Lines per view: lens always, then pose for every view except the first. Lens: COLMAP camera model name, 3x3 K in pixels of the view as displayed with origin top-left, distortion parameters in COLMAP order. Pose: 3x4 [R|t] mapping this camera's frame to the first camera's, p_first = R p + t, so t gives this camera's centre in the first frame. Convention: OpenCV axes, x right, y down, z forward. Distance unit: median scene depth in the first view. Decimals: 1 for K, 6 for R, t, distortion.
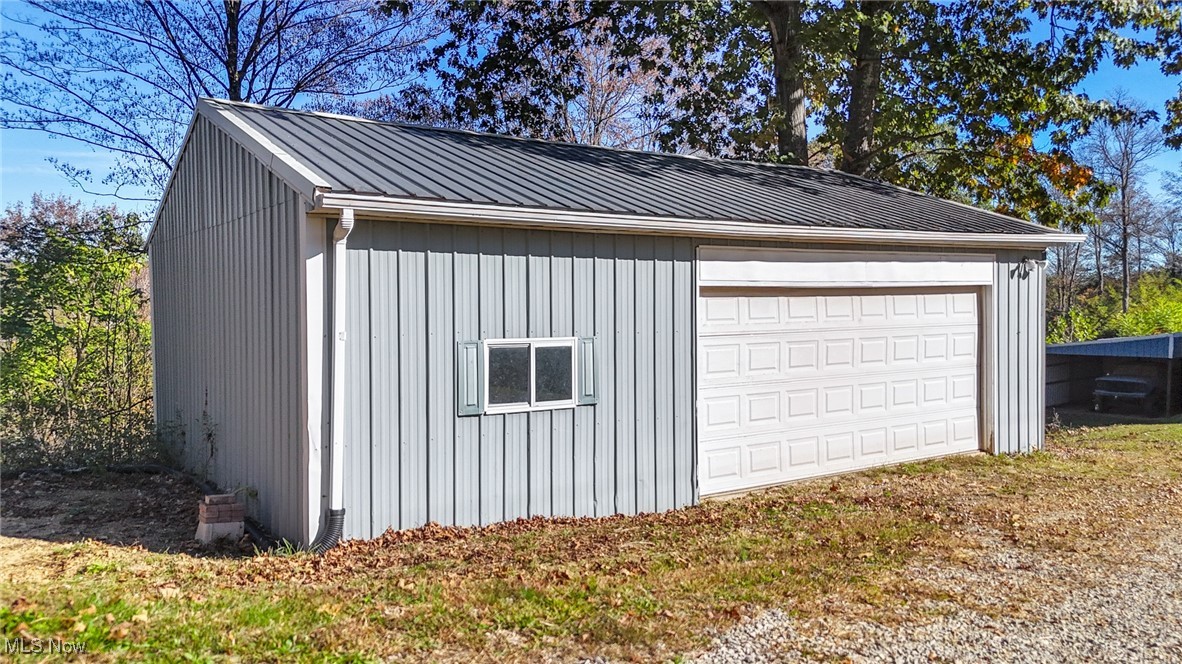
lens RADIAL K [[792.9, 0, 589.6], [0, 792.9, 332.3], [0, 0, 1]] dist [-0.002553, -0.008441]
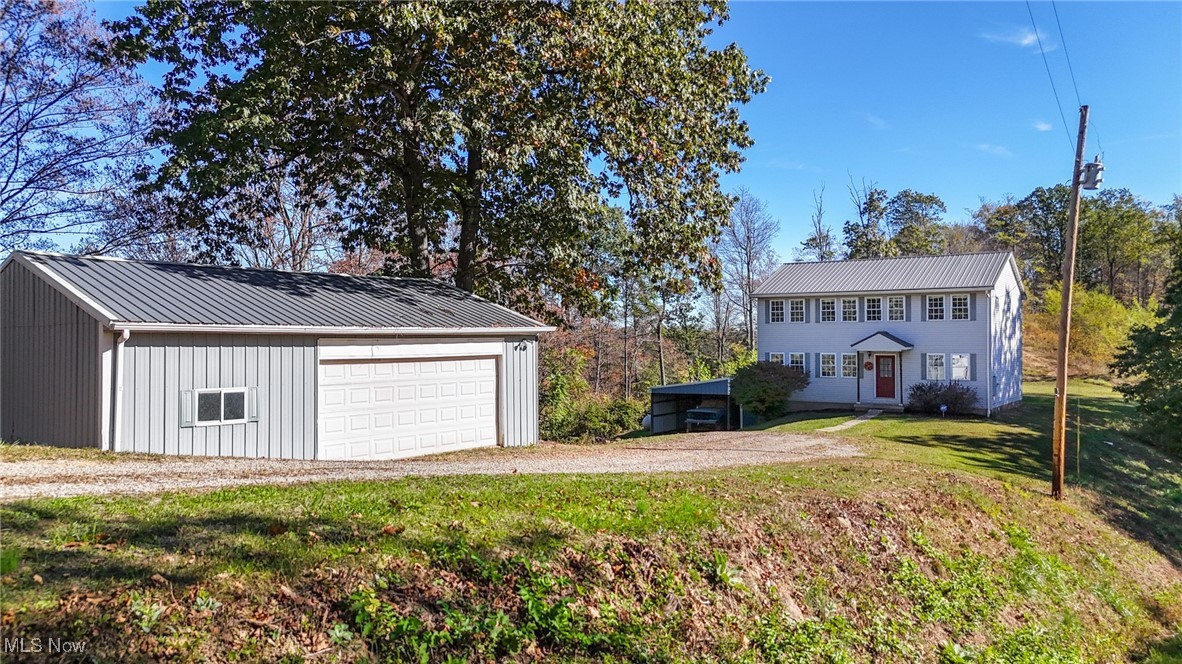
lens RADIAL K [[792.9, 0, 593.2], [0, 792.9, 325.6], [0, 0, 1]] dist [-0.002553, -0.008441]
pose [[0.947083, 0.004265, 0.320961, 0.149878], [0.018261, 0.997577, -0.067139, 0.001402], [-0.320470, 0.069447, 0.944710, -1.045585]]
